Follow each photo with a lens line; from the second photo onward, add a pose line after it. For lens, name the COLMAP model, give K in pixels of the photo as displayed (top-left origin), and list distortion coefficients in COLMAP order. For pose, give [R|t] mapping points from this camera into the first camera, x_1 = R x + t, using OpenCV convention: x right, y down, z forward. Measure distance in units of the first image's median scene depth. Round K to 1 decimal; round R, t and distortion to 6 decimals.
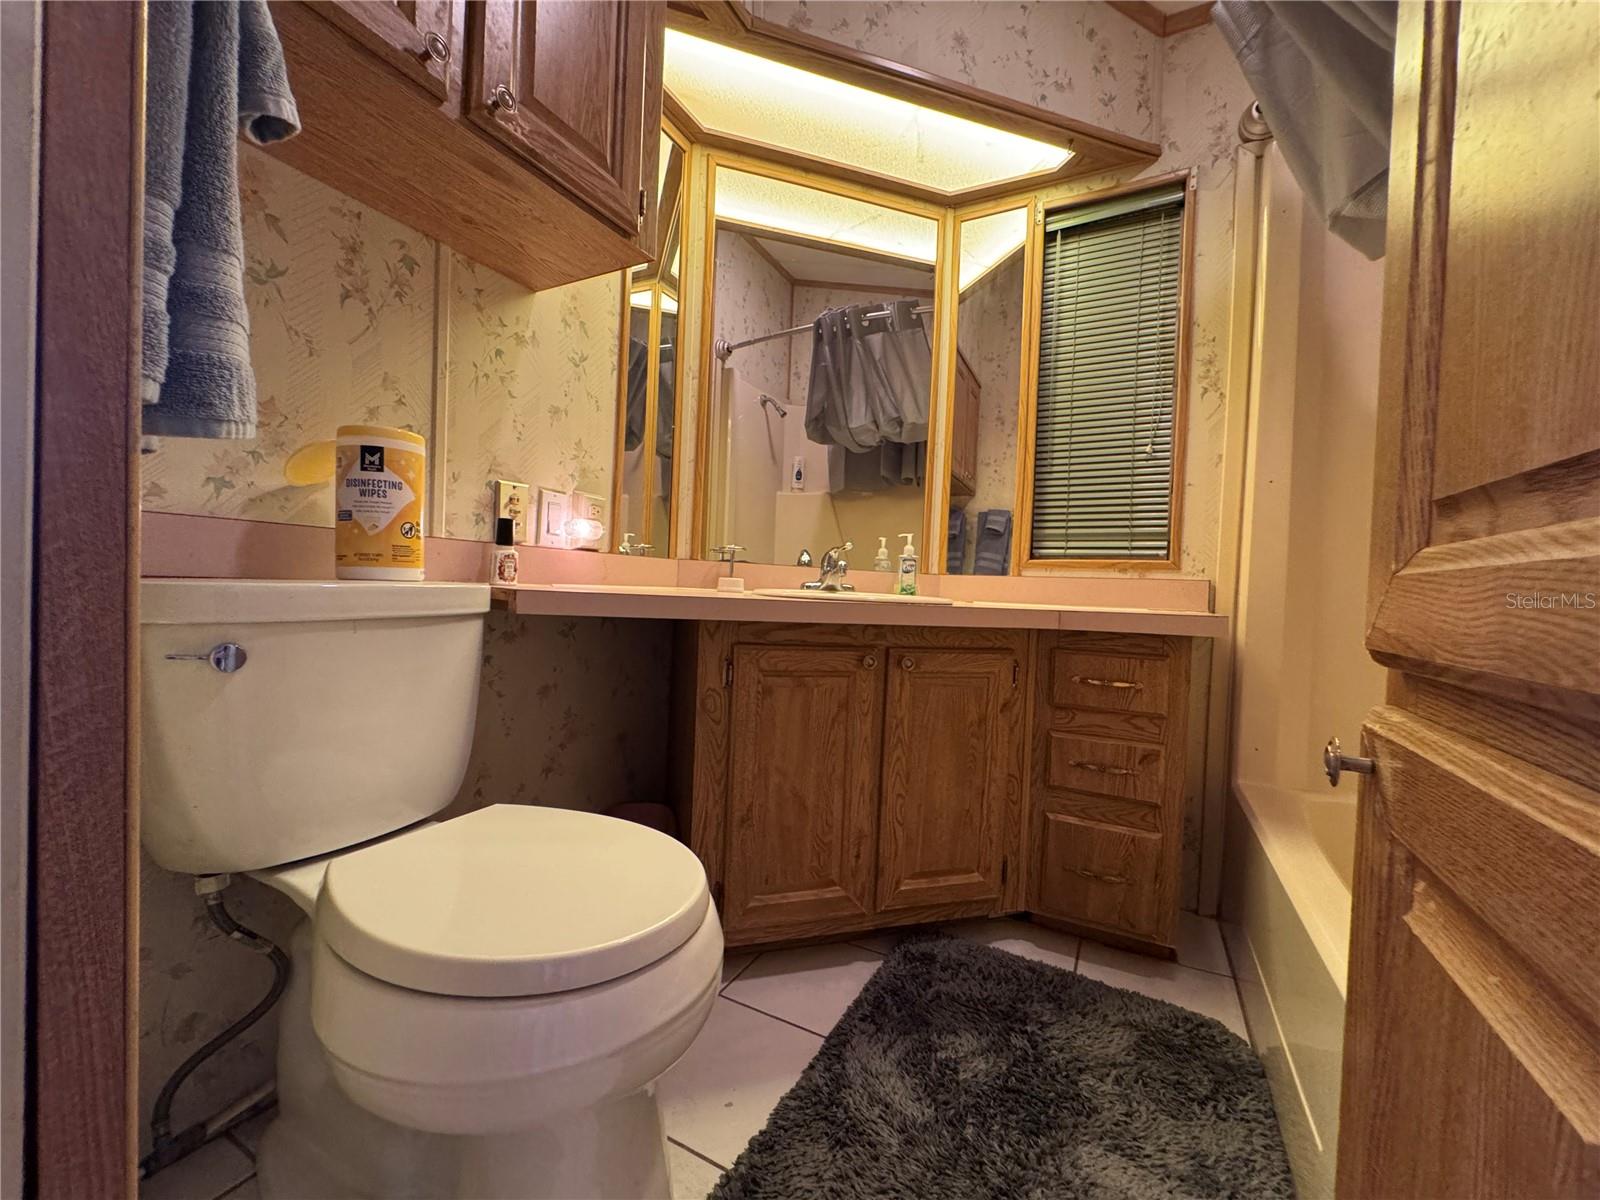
lens RADIAL K [[644.8, 0, 799.1], [0, 644.8, 598.0], [0, 0, 1]] dist [0.001972, -0.000356]
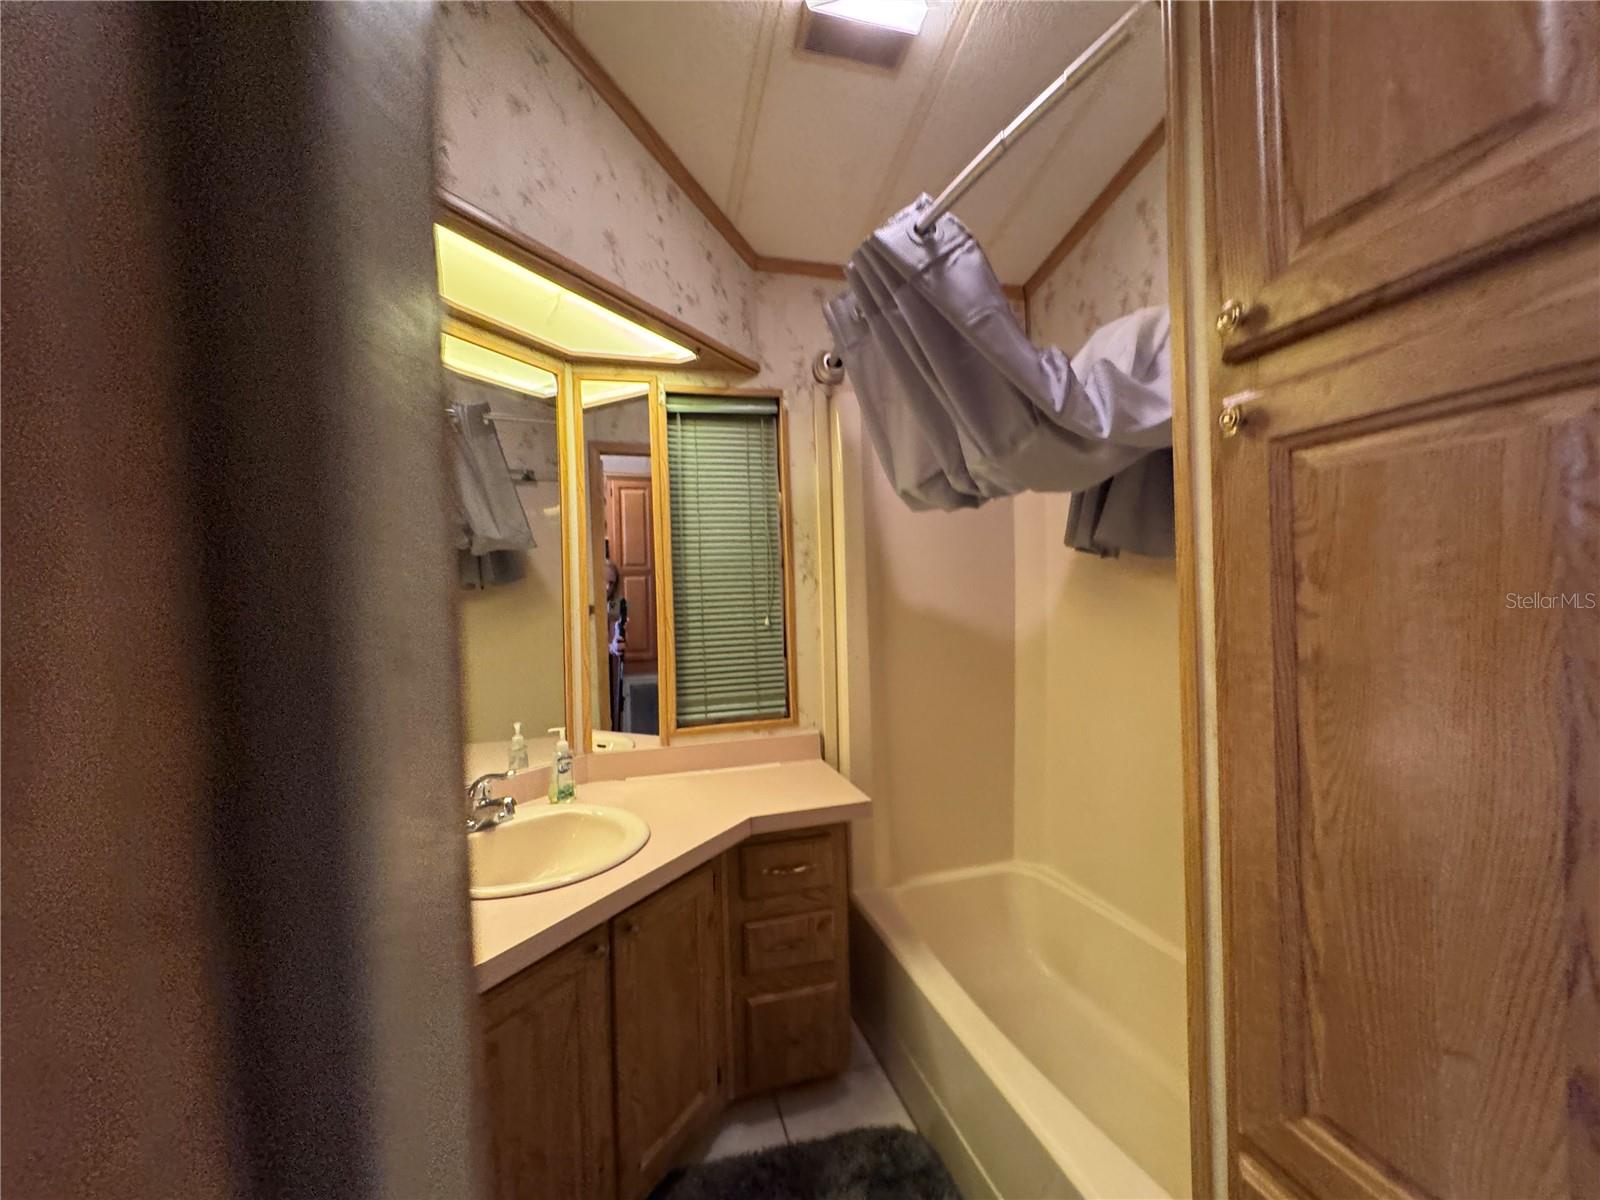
lens RADIAL K [[644.8, 0, 798.4], [0, 644.8, 599.9], [0, 0, 1]] dist [0.001972, -0.000356]
pose [[0.726425, -0.068146, 0.683859, -0.217323], [0.068439, 0.997298, 0.026682, -0.314676], [-0.683830, 0.027420, 0.729126, 0.122946]]
